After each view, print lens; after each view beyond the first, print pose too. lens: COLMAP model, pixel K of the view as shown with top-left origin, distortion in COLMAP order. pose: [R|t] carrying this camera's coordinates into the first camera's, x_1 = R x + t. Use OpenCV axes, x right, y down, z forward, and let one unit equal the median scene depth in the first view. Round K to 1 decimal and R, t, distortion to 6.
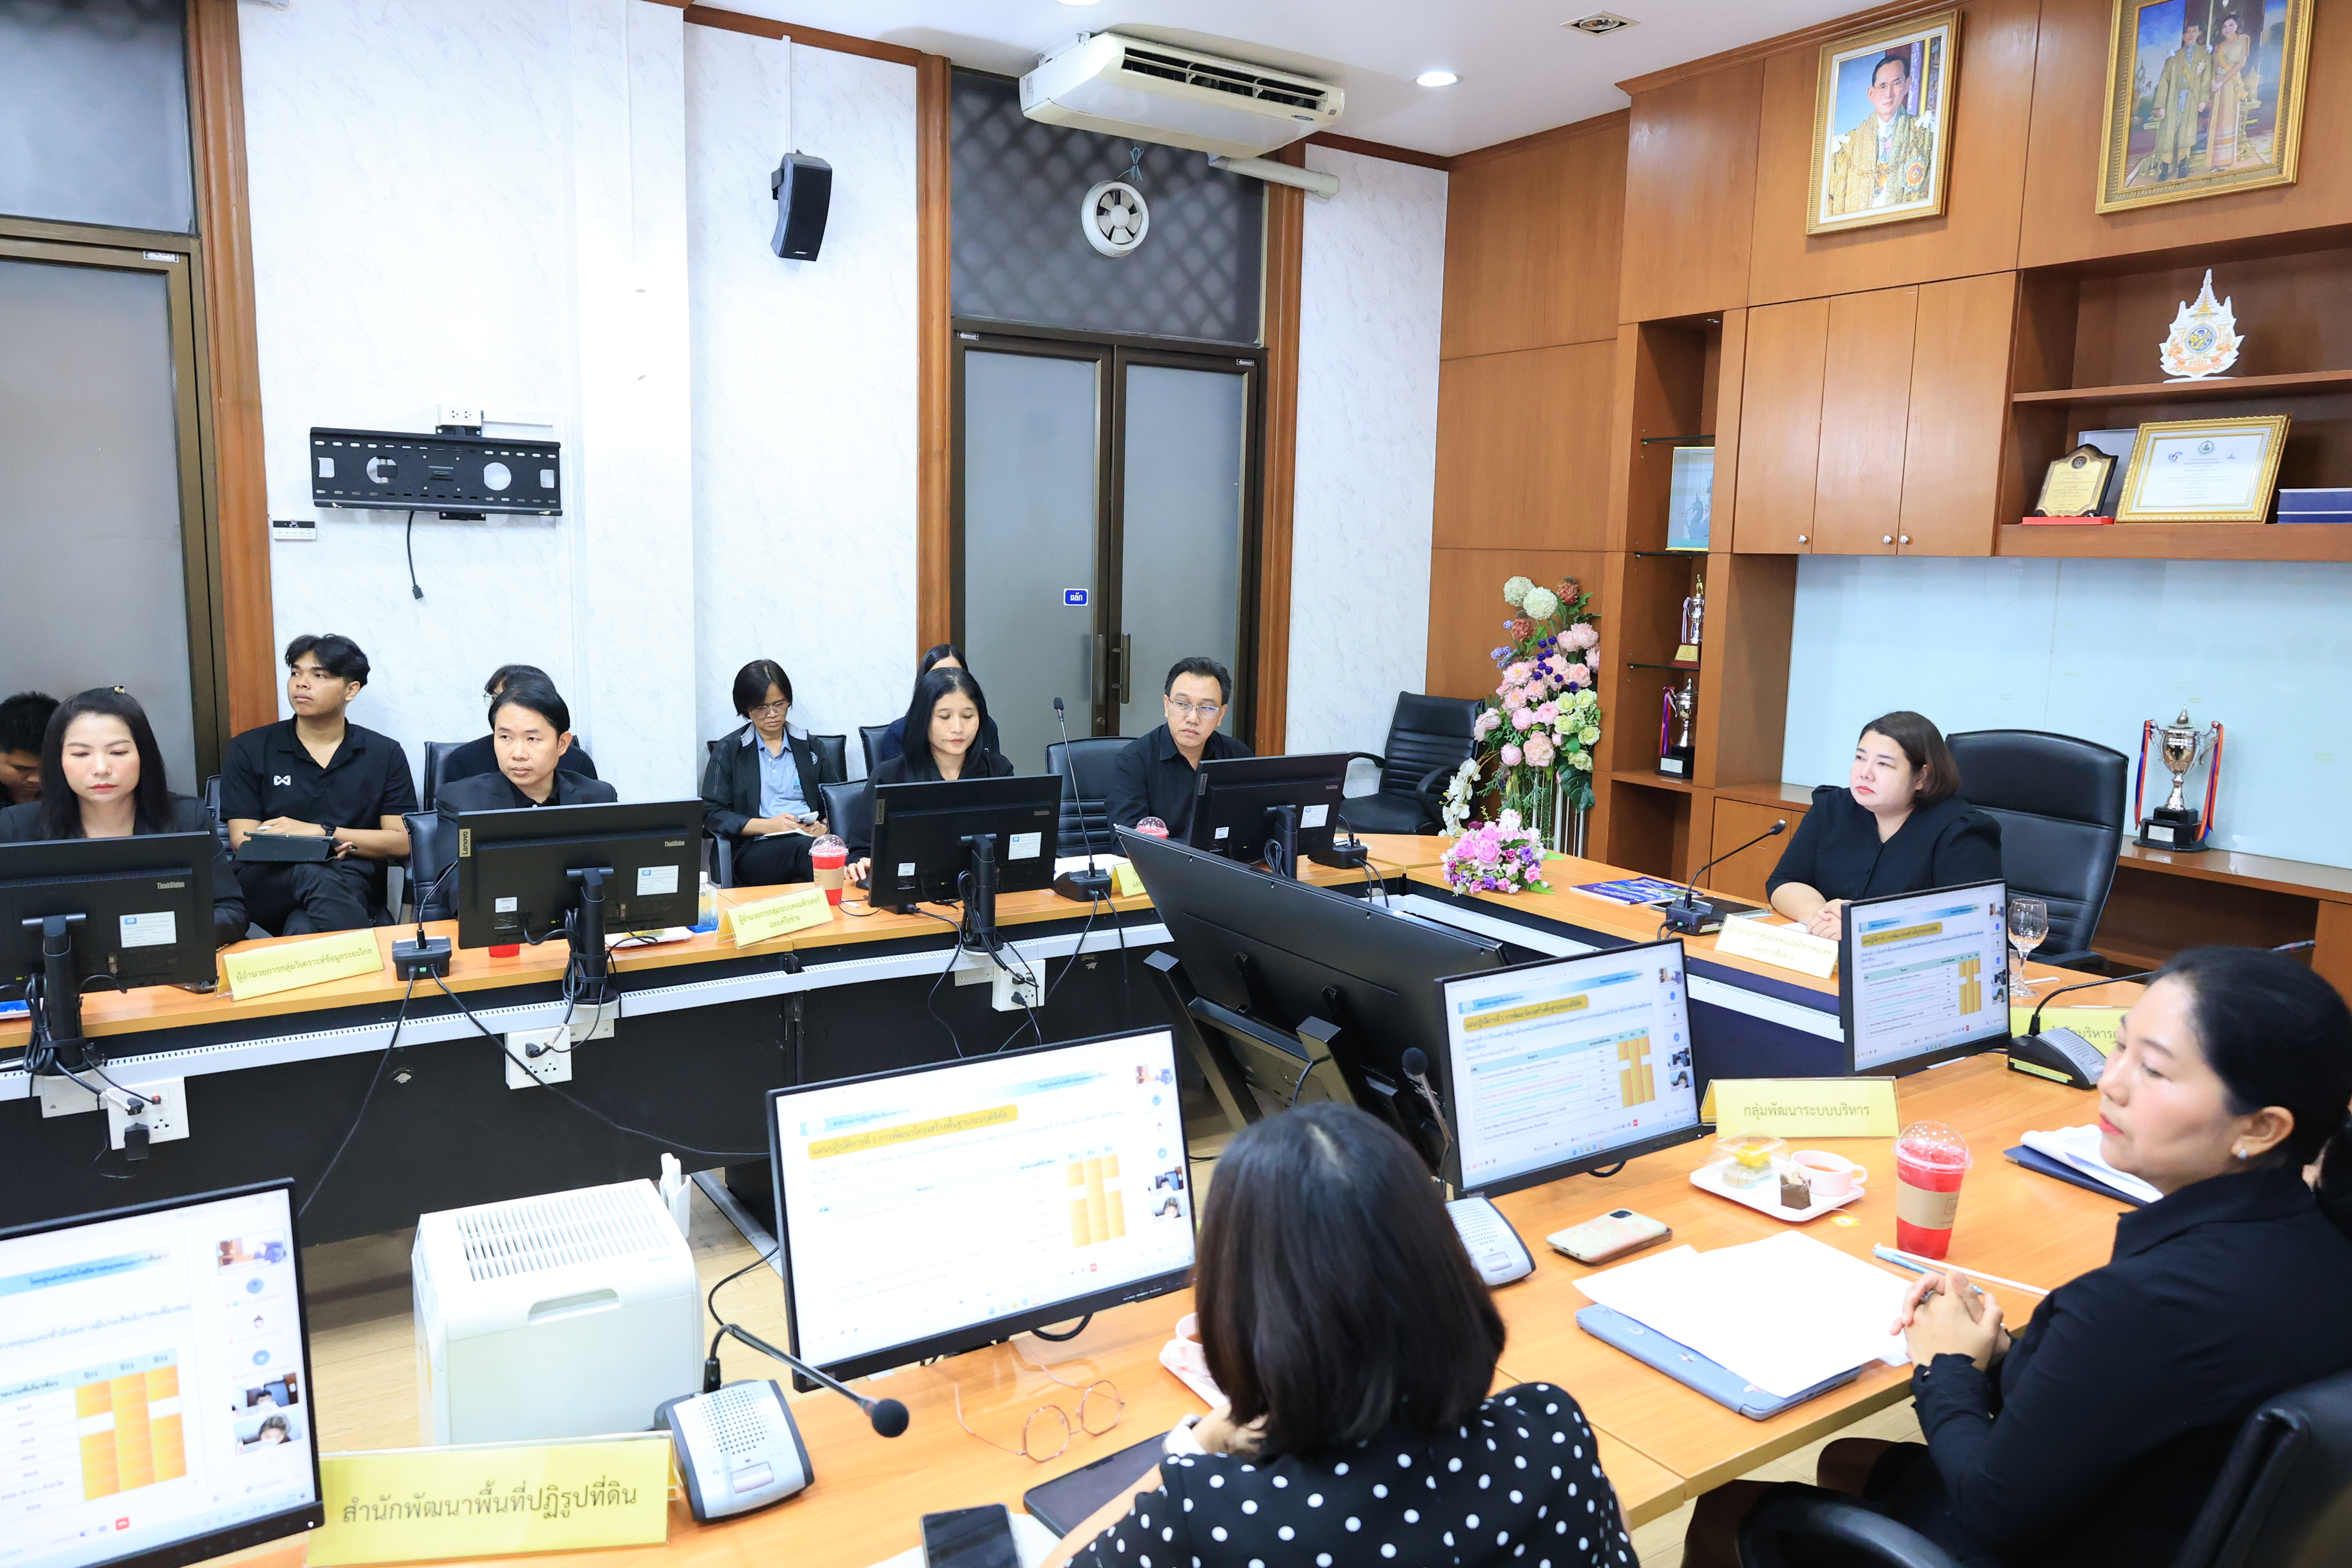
lens RADIAL K [[1570.1, 0, 1164.0], [0, 1570.1, 779.6], [0, 0, 1]] dist [-0.005546, -0.008429]
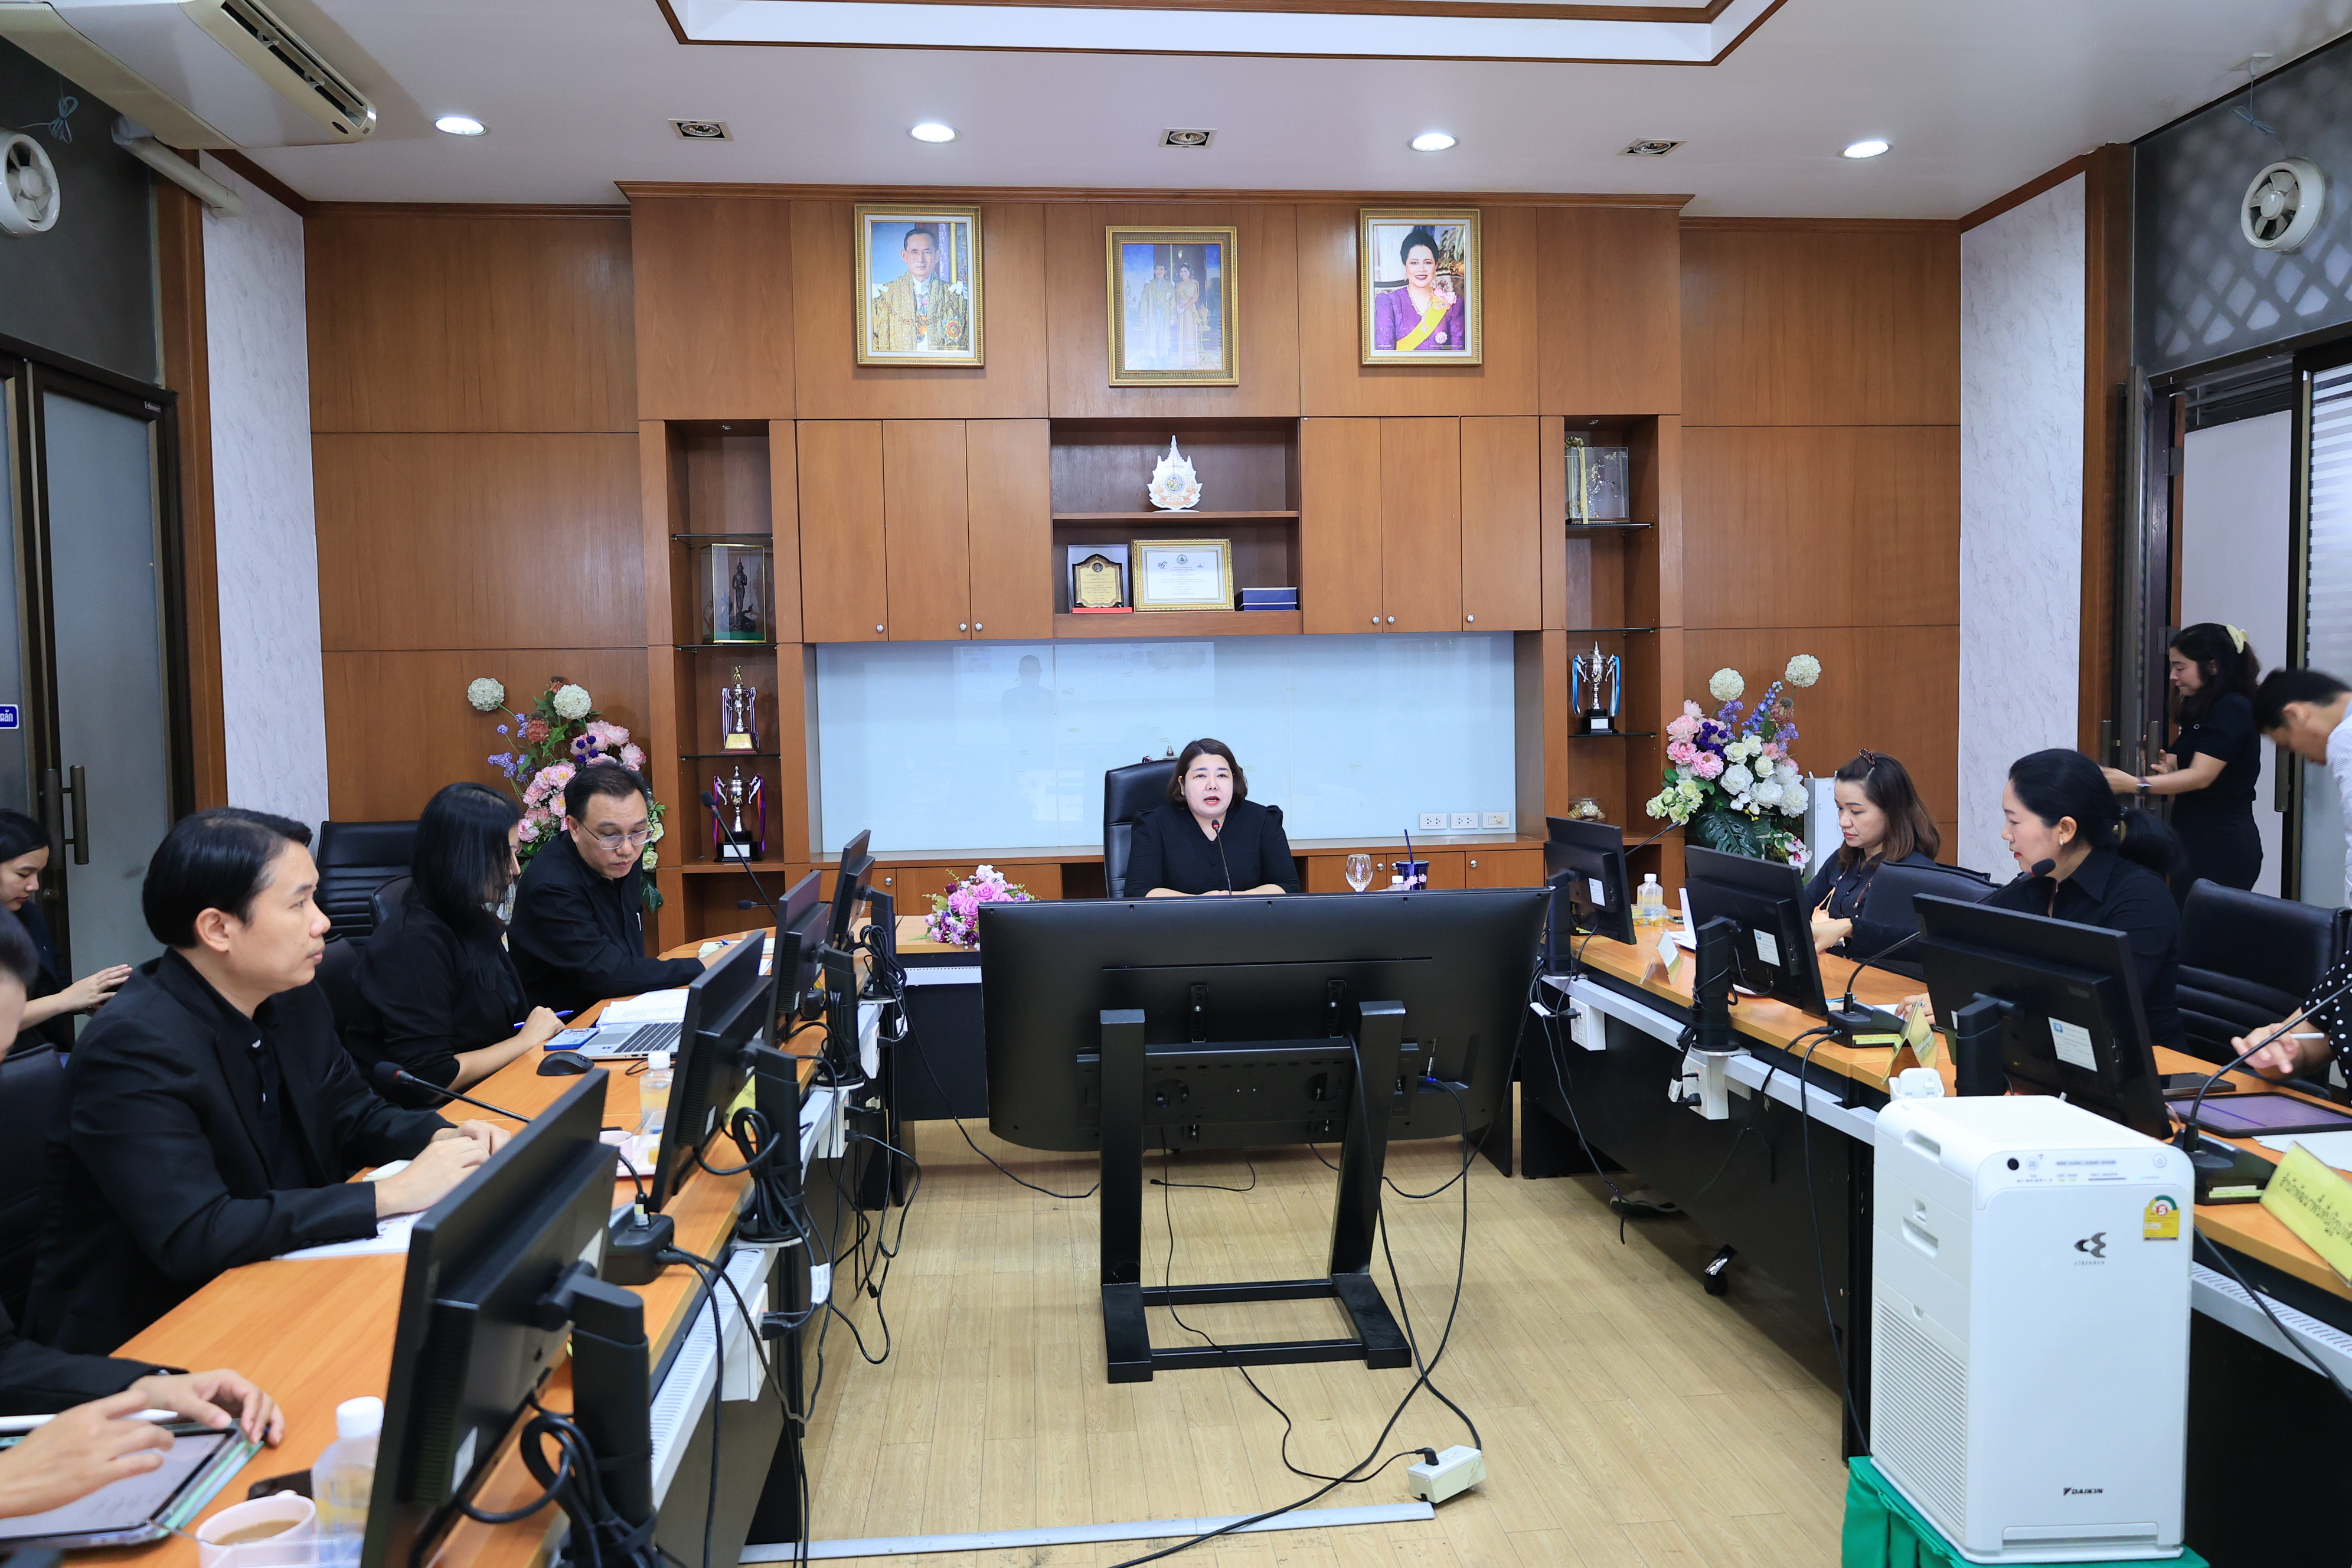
lens RADIAL K [[1570.1, 0, 1176.3], [0, 1570.1, 765.2], [0, 0, 1]] dist [-0.005546, -0.008429]
pose [[0.470814, -0.070536, 0.879408, -0.514107], [0.151974, 0.988382, -0.002086, -0.021679], [-0.869044, 0.134629, 0.476064, 0.299407]]
